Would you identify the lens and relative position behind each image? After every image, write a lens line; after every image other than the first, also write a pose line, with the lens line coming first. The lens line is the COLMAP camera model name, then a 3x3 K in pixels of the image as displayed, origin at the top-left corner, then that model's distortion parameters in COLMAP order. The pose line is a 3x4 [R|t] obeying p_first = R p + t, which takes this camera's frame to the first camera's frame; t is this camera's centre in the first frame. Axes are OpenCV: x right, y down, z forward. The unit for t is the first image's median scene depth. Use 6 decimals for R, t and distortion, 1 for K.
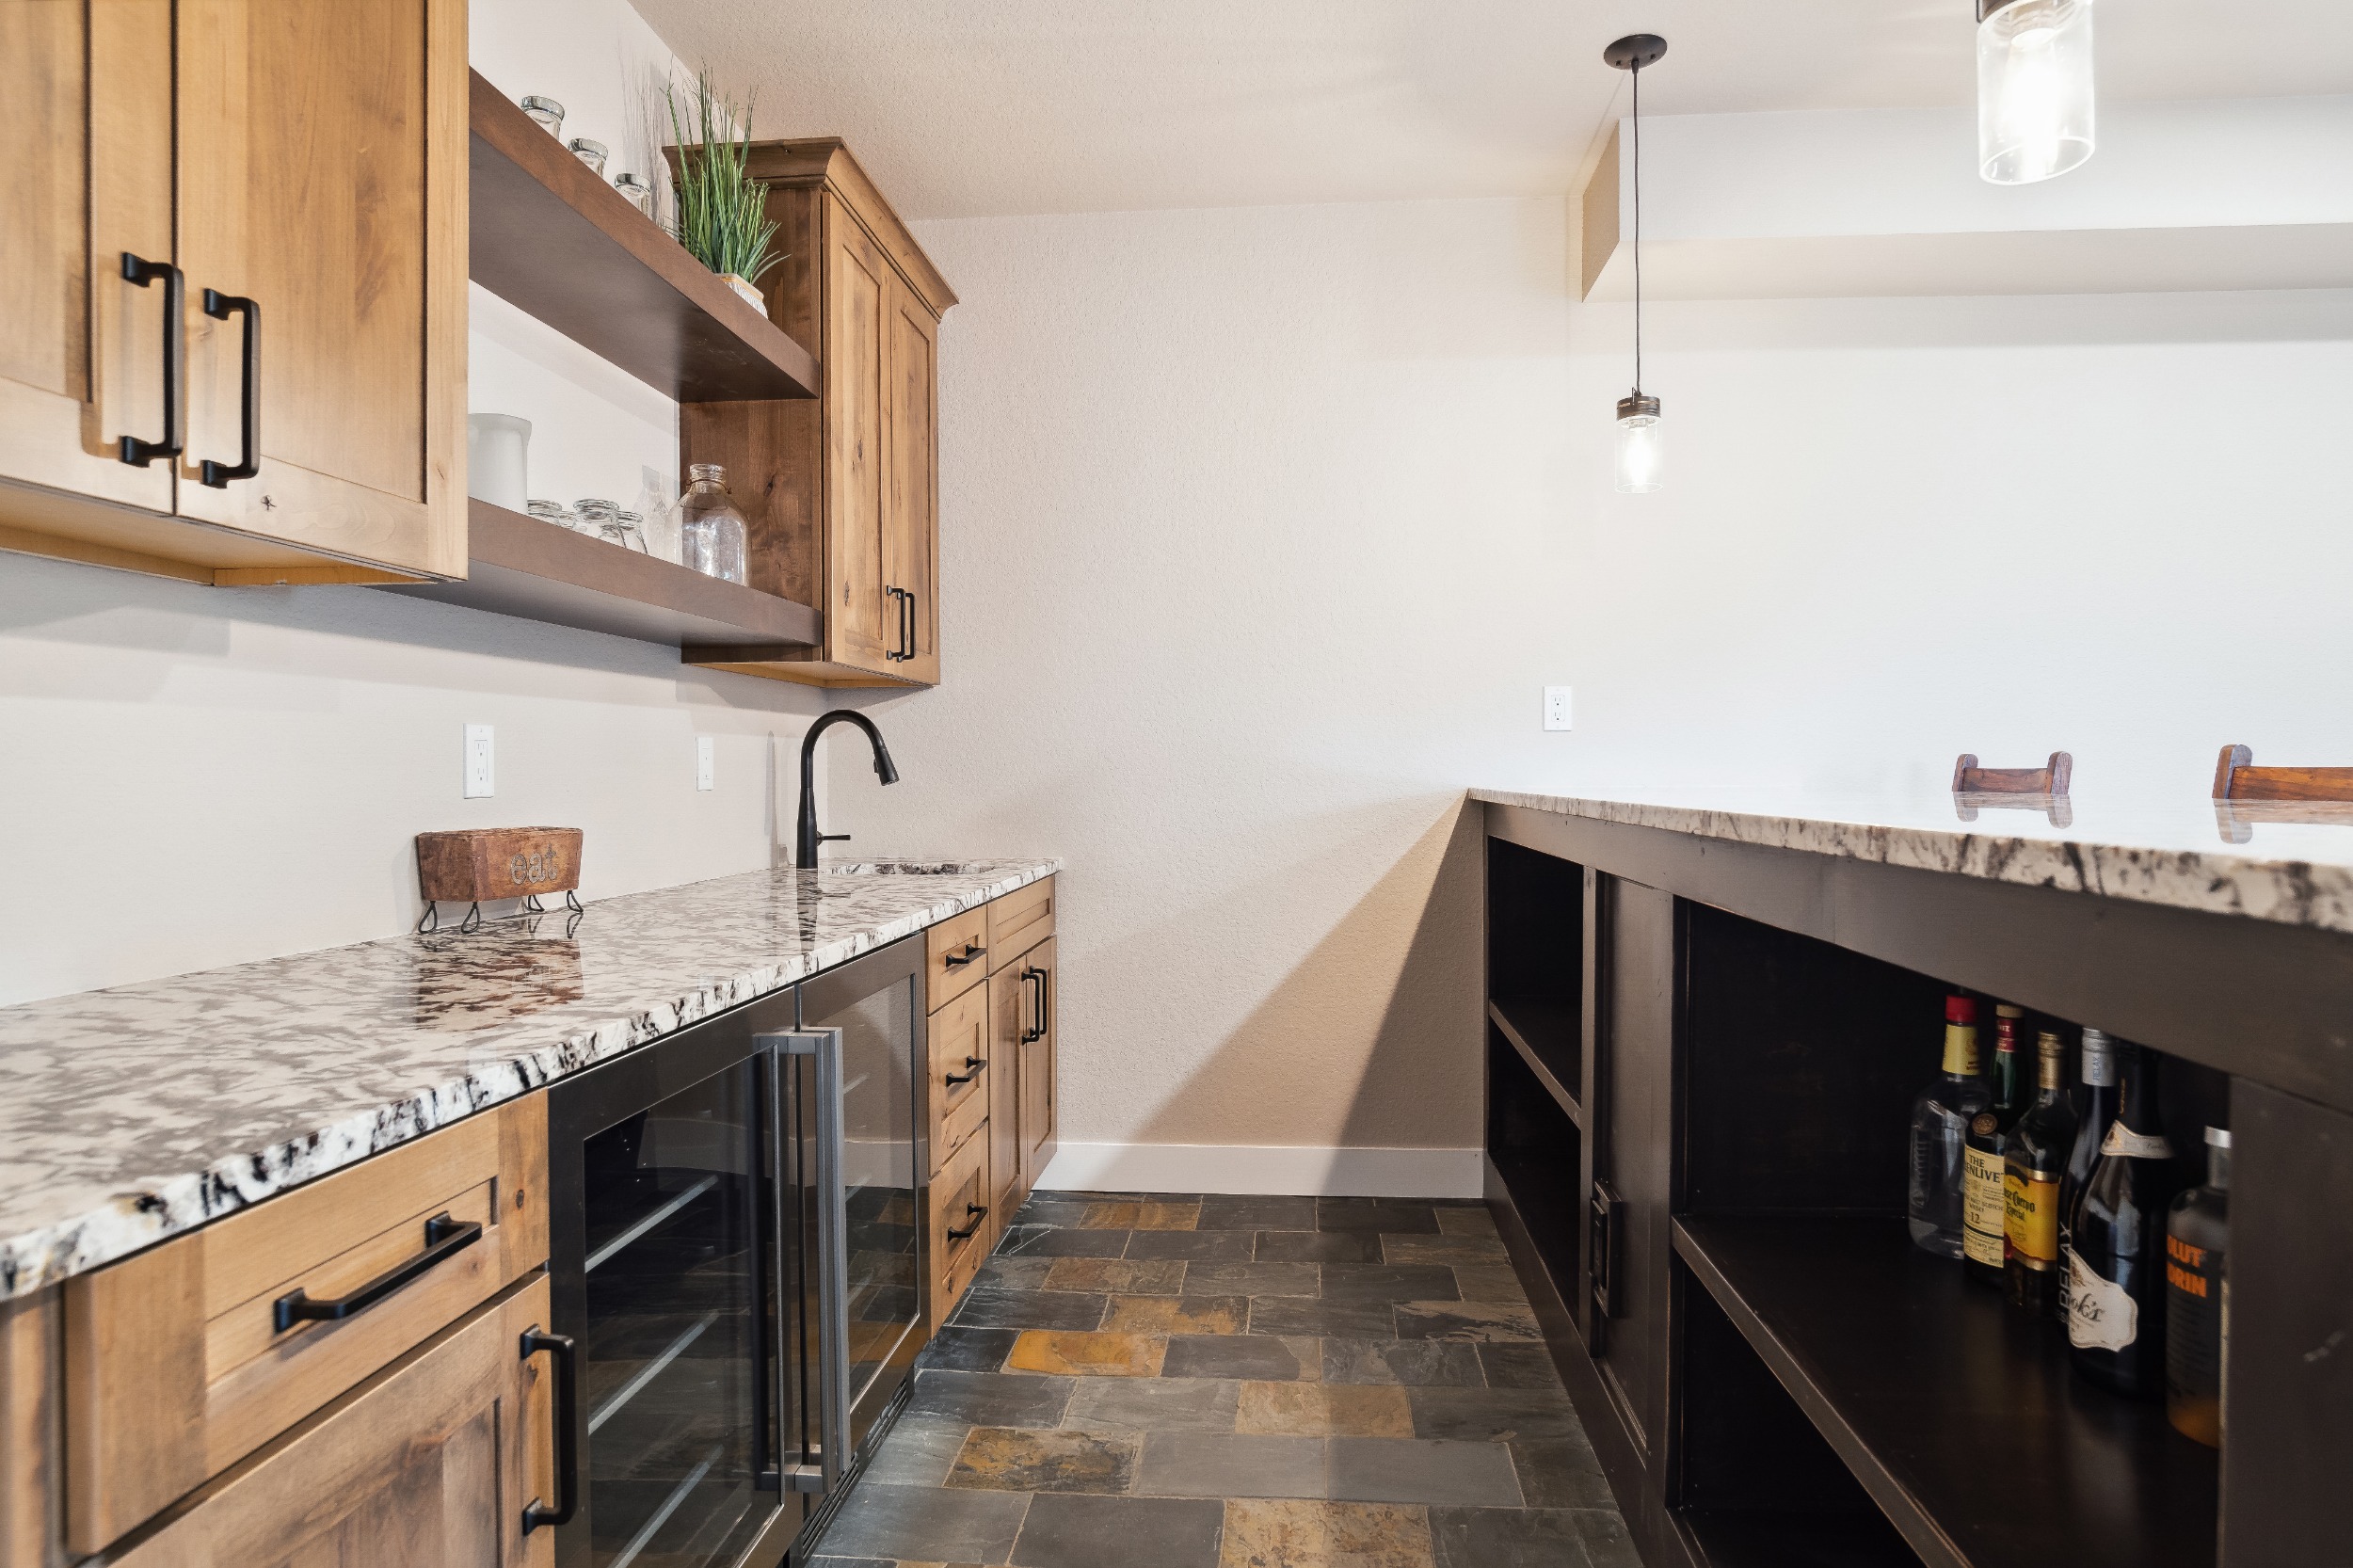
lens RADIAL K [[1296.6, 0, 1103.3], [0, 1296.6, 774.9], [0, 0, 1]] dist [-0.001735, -0.000695]
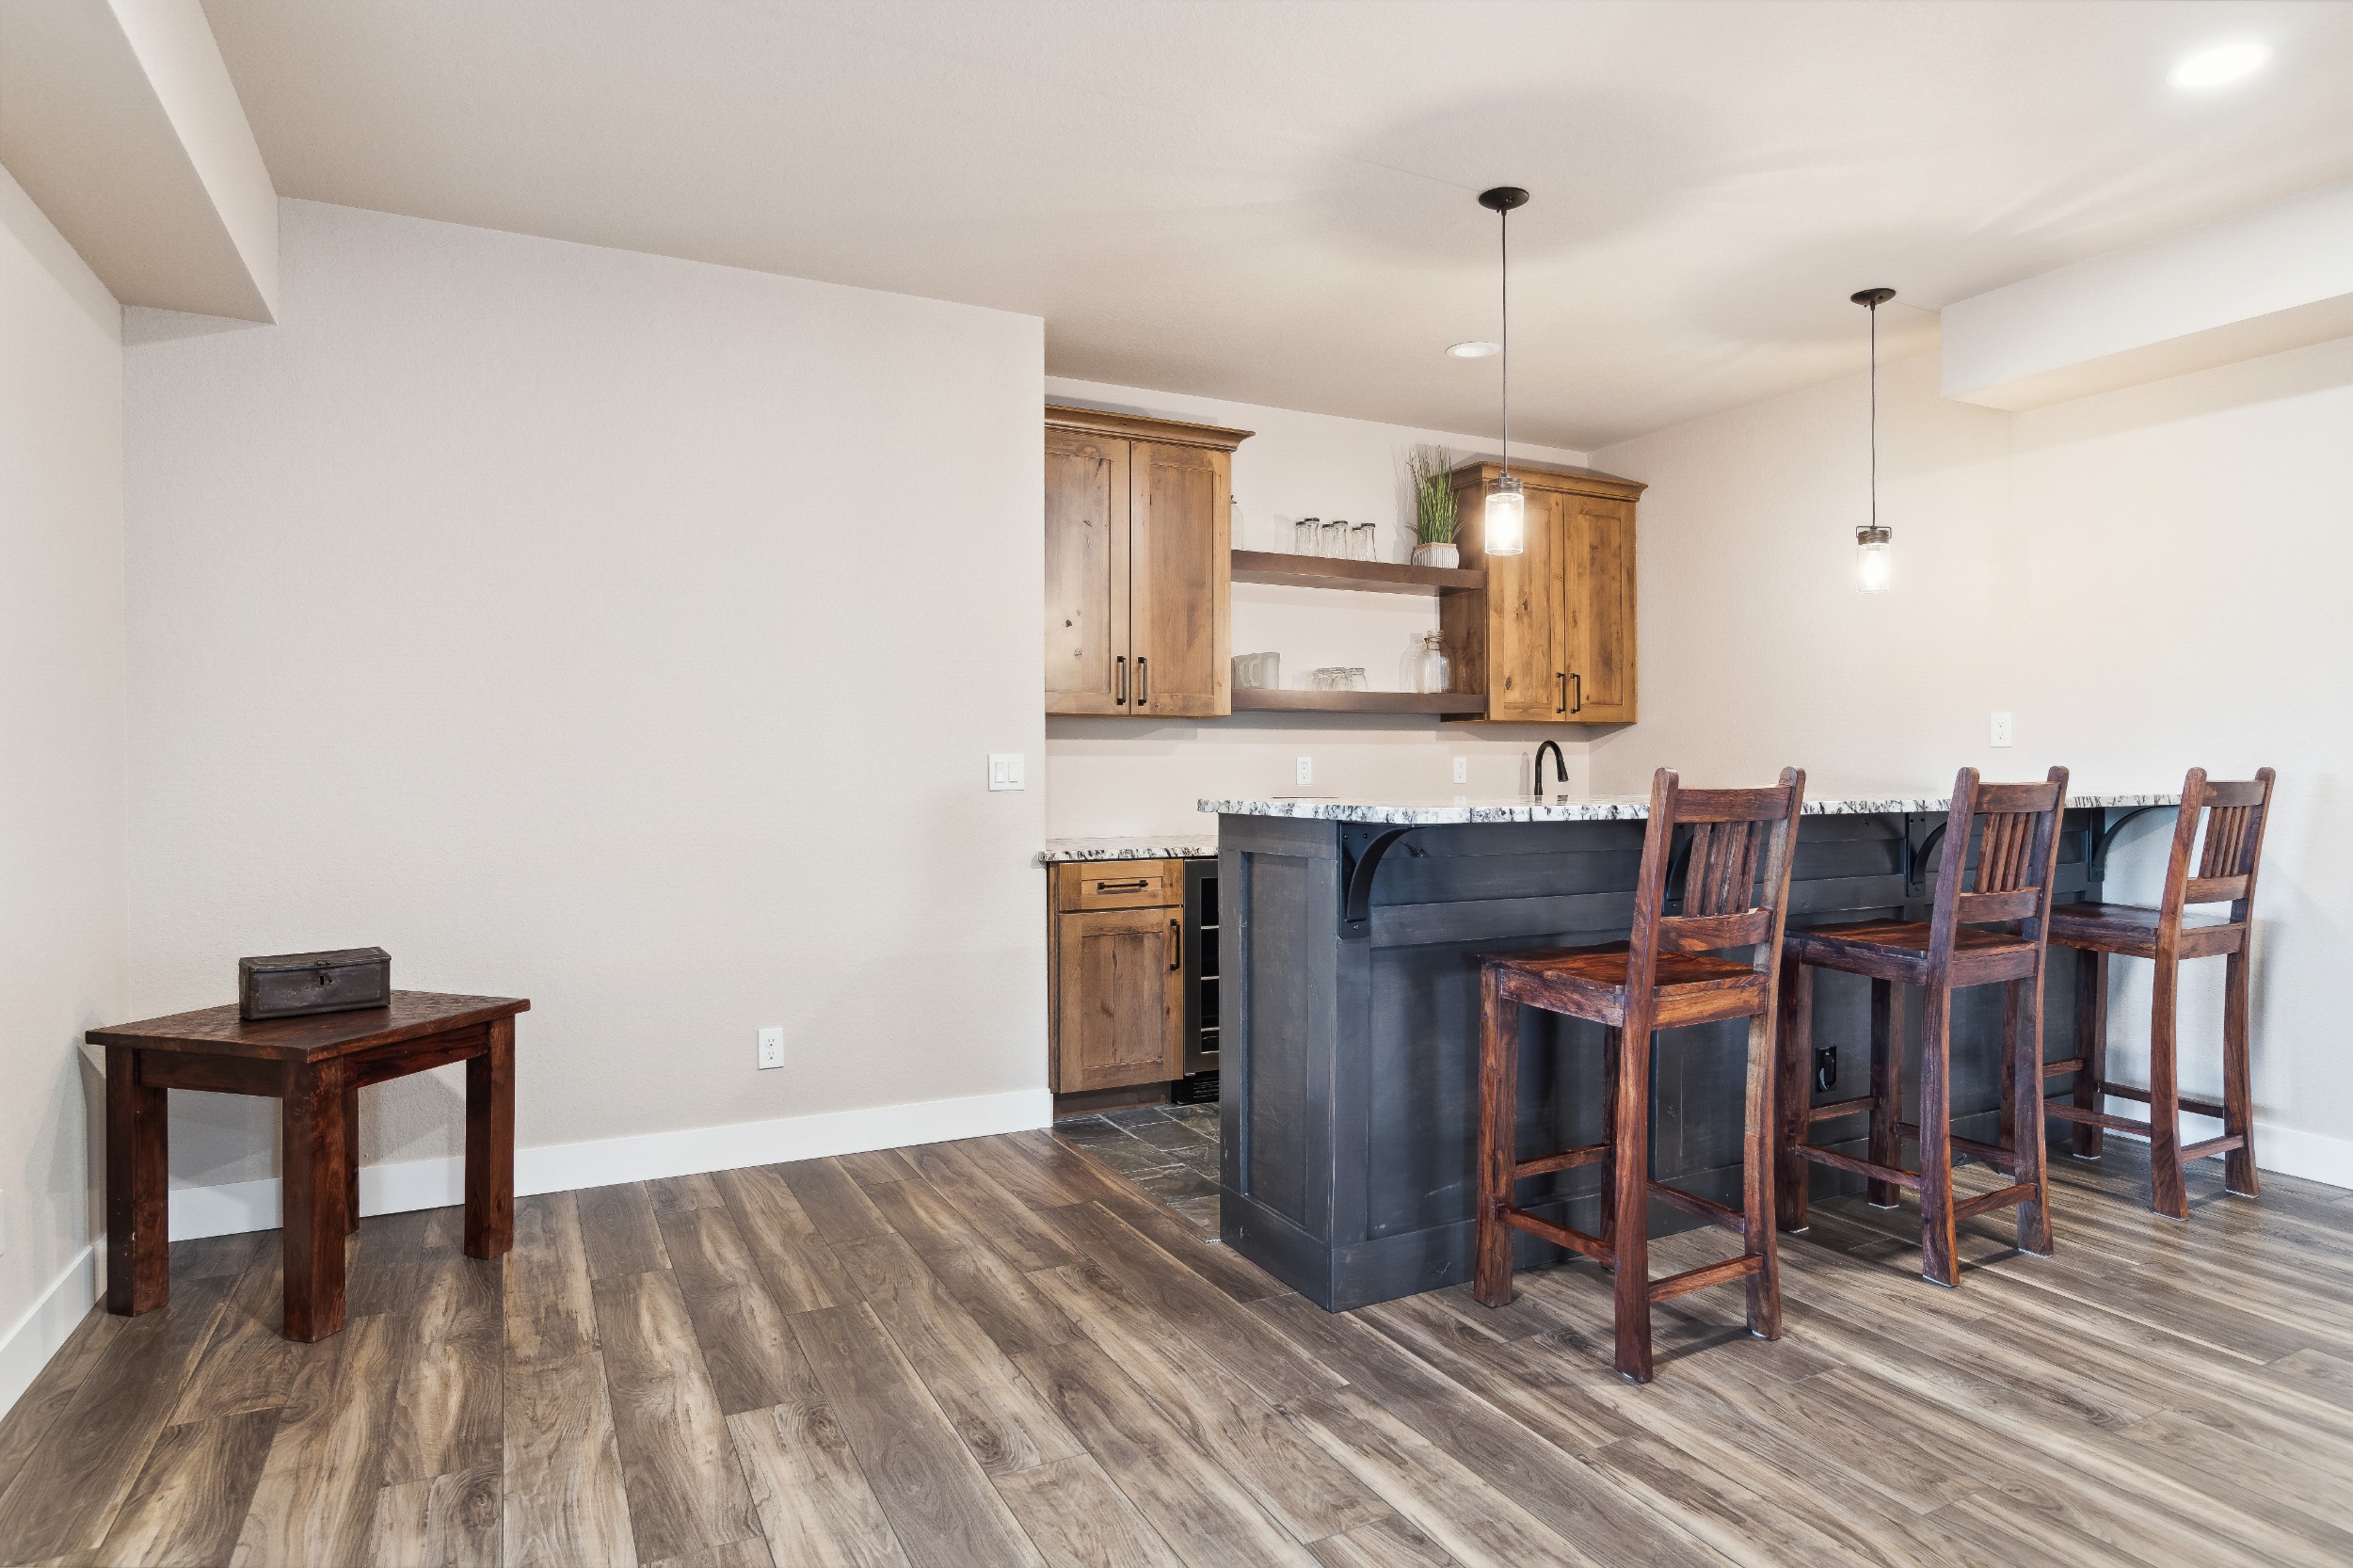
lens RADIAL K [[1218.6, 0, 1198.1], [0, 1218.6, 764.7], [0, 0, 1]] dist [-0.052804, 0.026550]
pose [[0.534833, 0.001482, -0.844957, 1.163183], [-0.004491, 0.999989, -0.001089, -0.015033], [0.844946, 0.004377, 0.534834, -0.390873]]
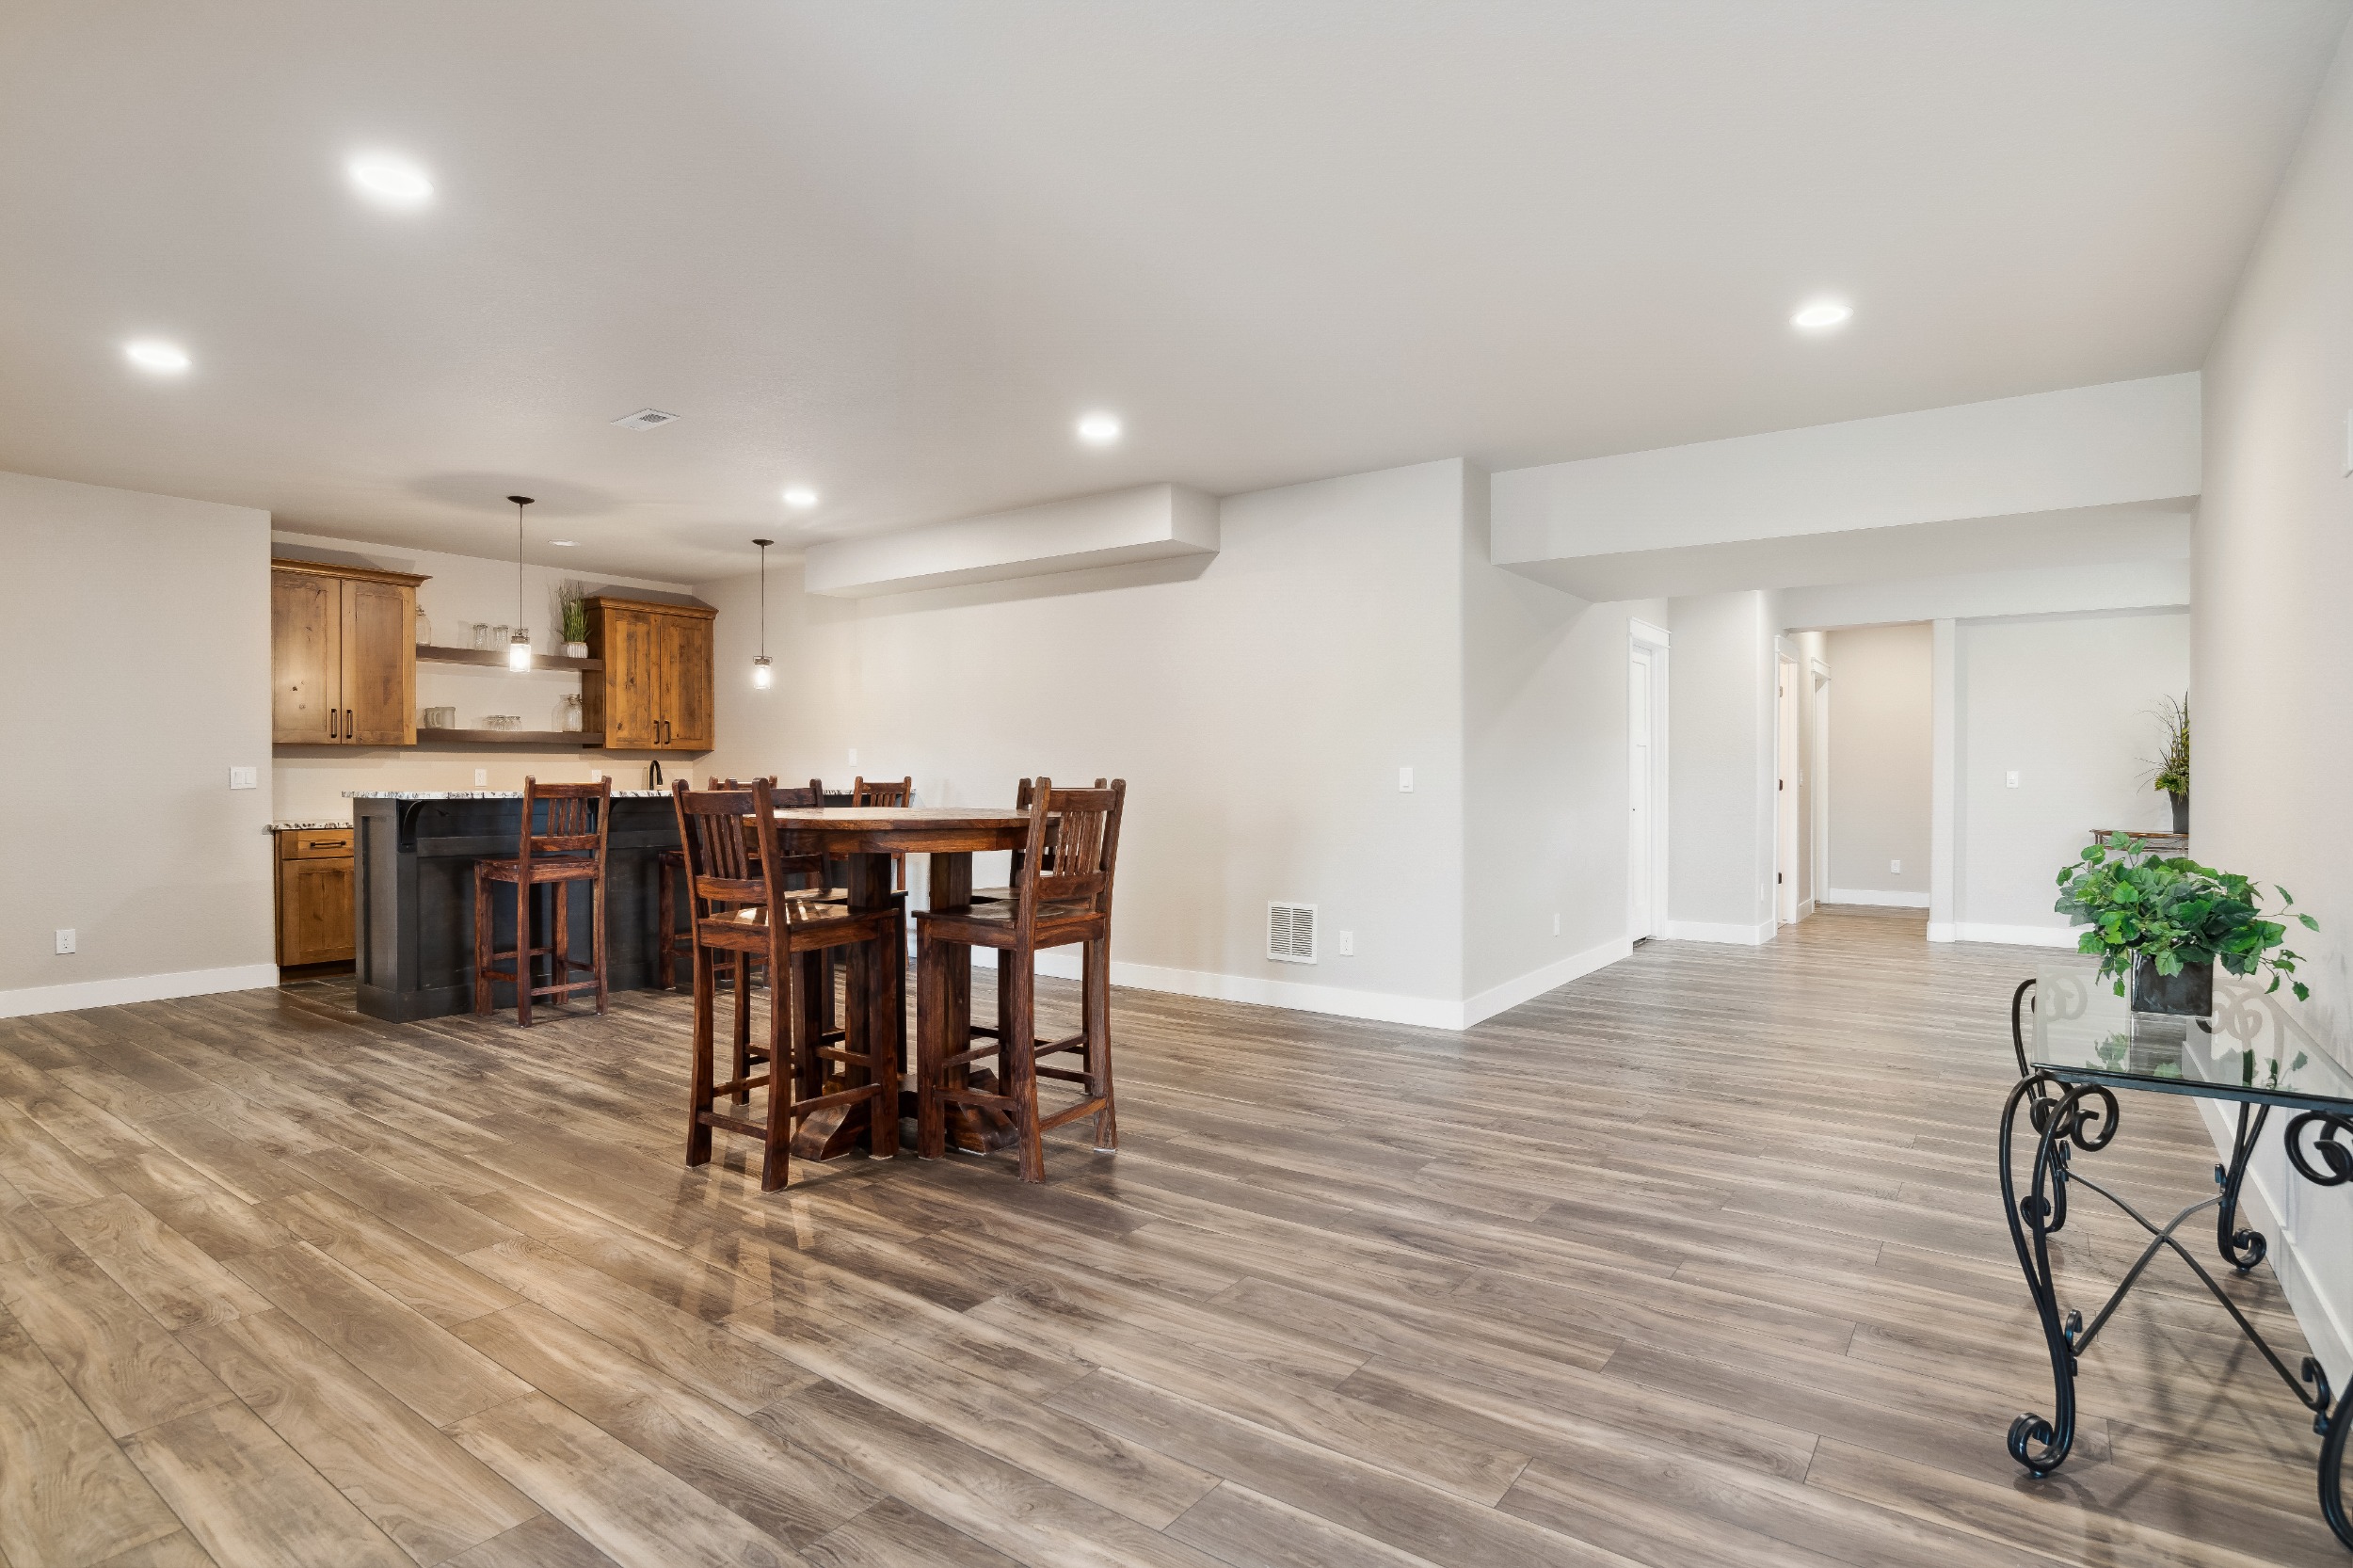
lens RADIAL K [[1168.0, 0, 1124.0], [0, 1168.0, 783.2], [0, 0, 1]] dist [0.001454, 0.001362]
pose [[0.828690, 0.008288, -0.559646, 2.693936], [-0.006767, 0.999966, 0.004788, -0.020390], [0.559666, -0.000180, 0.828718, -0.793261]]
